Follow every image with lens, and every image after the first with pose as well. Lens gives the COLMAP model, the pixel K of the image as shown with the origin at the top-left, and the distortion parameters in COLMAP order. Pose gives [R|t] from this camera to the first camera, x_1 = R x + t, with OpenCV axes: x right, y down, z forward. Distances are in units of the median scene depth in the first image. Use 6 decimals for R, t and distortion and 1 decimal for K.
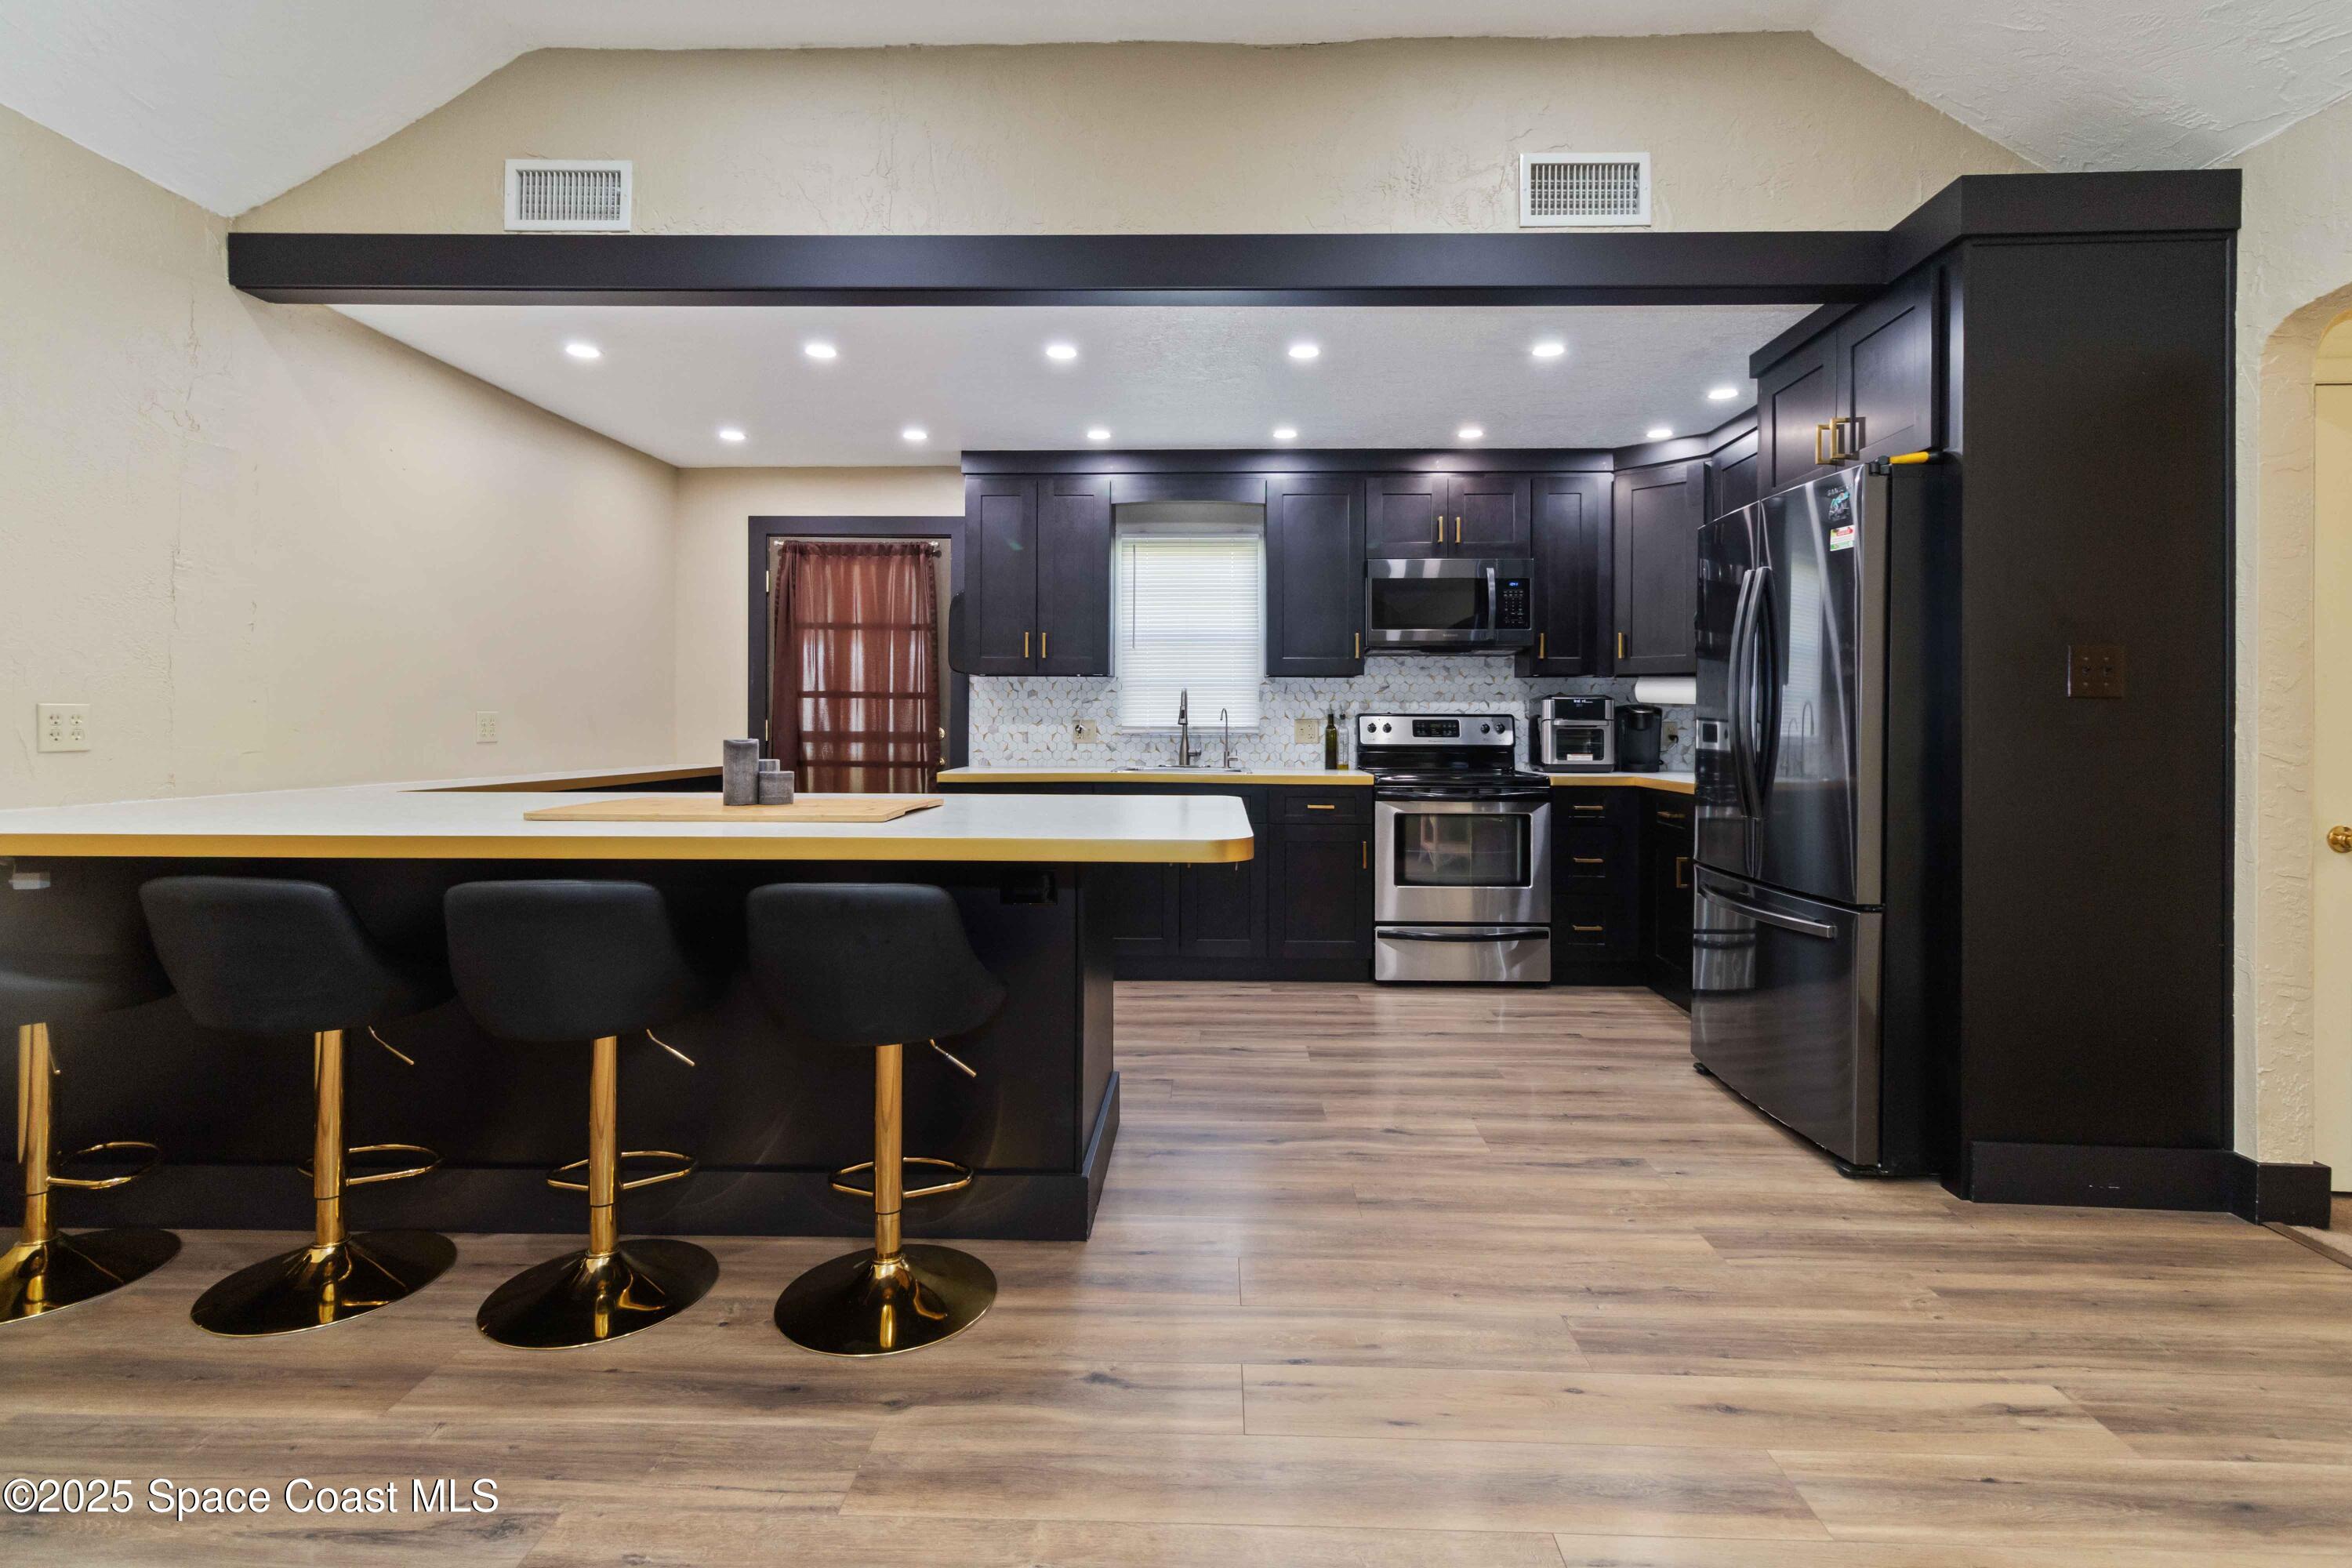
lens RADIAL K [[1100.8, 0, 1186.1], [0, 1100.8, 735.4], [0, 0, 1]] dist [0.002480, 0.001498]
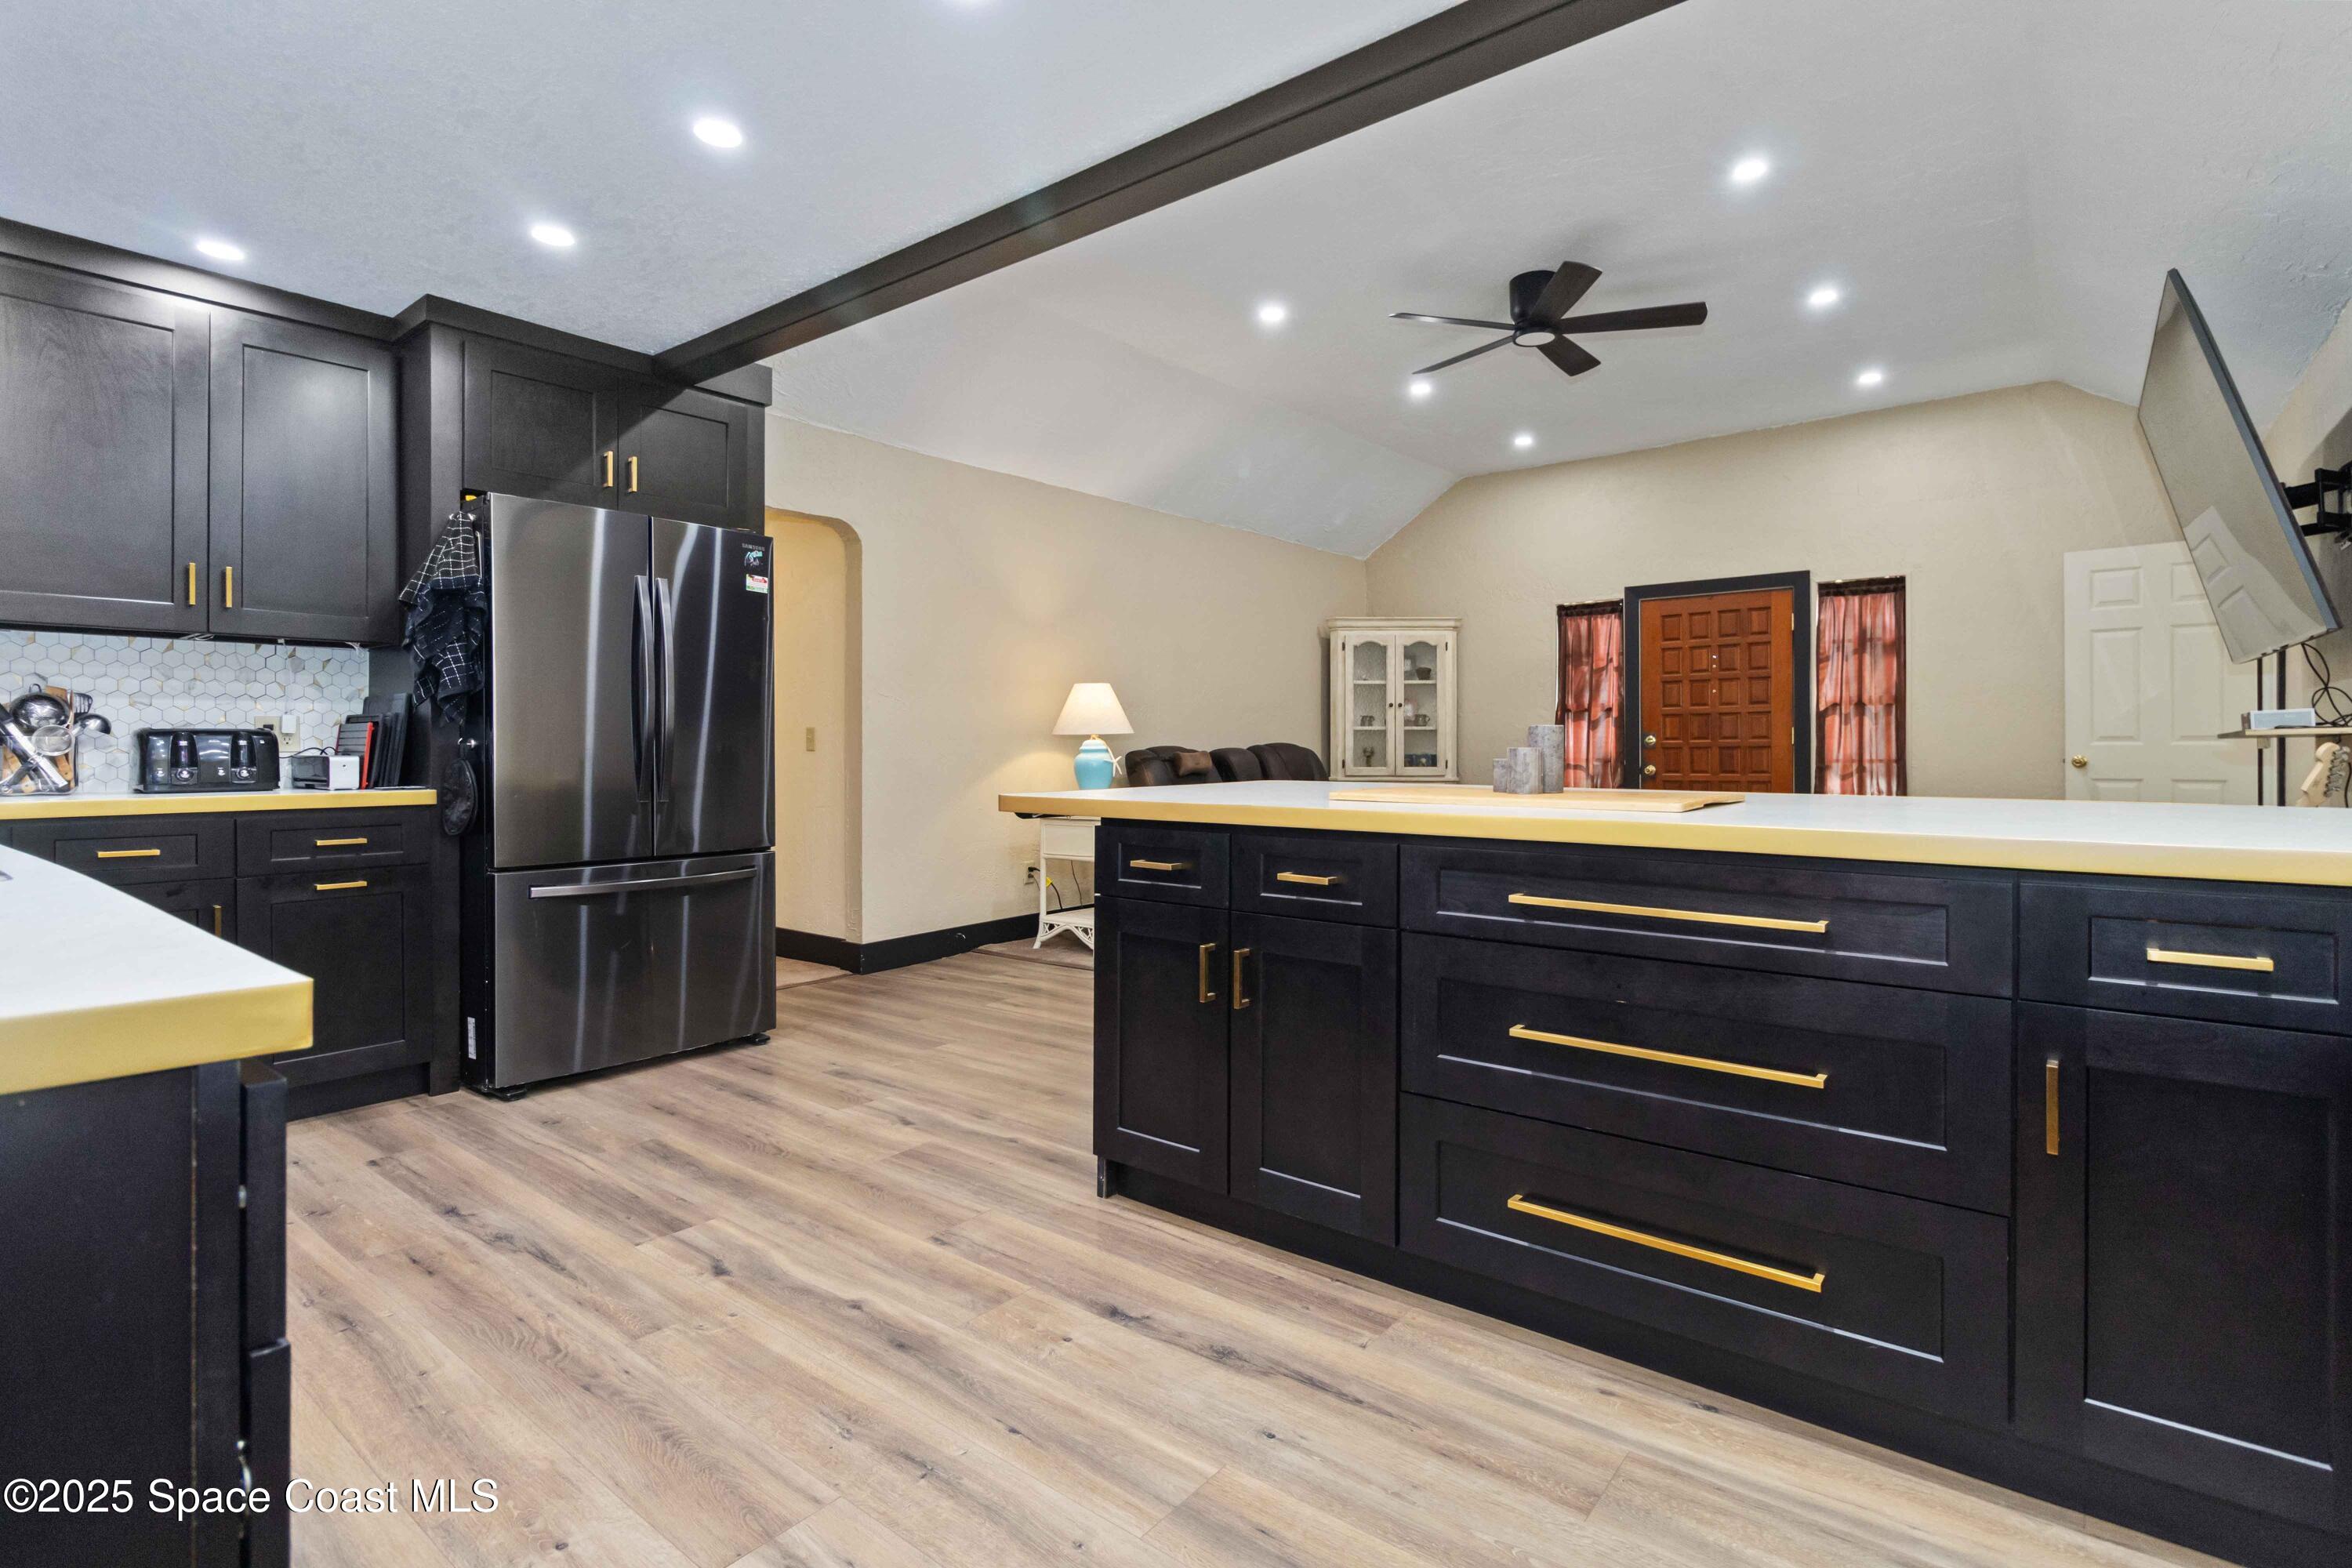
lens RADIAL K [[1133.2, 0, 1187.7], [0, 1133.2, 745.8], [0, 0, 1]] dist [-0.003144, -0.000645]
pose [[-0.800074, -0.005428, 0.599877, -0.388718], [0.002641, 0.999918, 0.012570, 0.003710], [-0.599896, 0.011641, -0.799994, 1.028861]]
